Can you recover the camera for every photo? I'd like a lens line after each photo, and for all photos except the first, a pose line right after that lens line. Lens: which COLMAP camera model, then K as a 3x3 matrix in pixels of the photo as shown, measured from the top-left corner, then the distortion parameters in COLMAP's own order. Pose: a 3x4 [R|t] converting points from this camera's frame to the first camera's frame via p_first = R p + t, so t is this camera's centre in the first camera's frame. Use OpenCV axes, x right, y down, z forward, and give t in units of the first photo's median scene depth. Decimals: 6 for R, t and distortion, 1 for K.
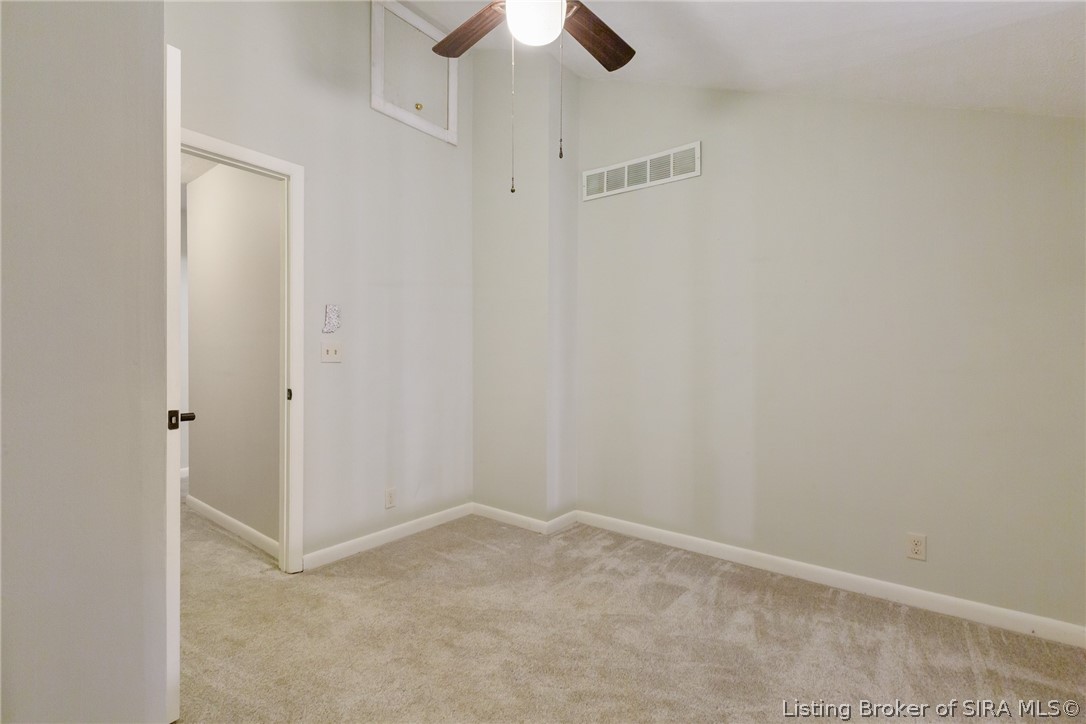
lens RADIAL K [[486.0, 0, 544.4], [0, 486.0, 362.9], [0, 0, 1]] dist [0.004067, -0.002364]
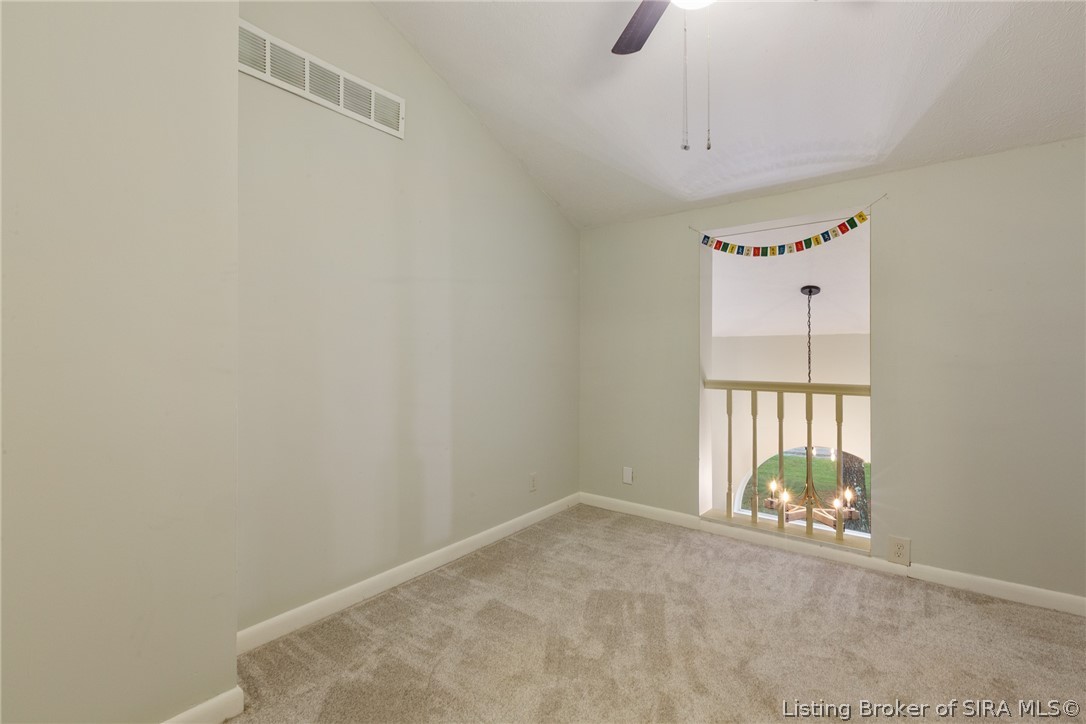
lens RADIAL K [[486.0, 0, 546.0], [0, 486.0, 355.7], [0, 0, 1]] dist [0.004067, -0.002364]
pose [[-0.007109, -0.013280, 0.999887, -0.623352], [0.006066, 0.999893, 0.013323, -0.019928], [-0.999956, 0.006161, -0.007028, 0.875755]]
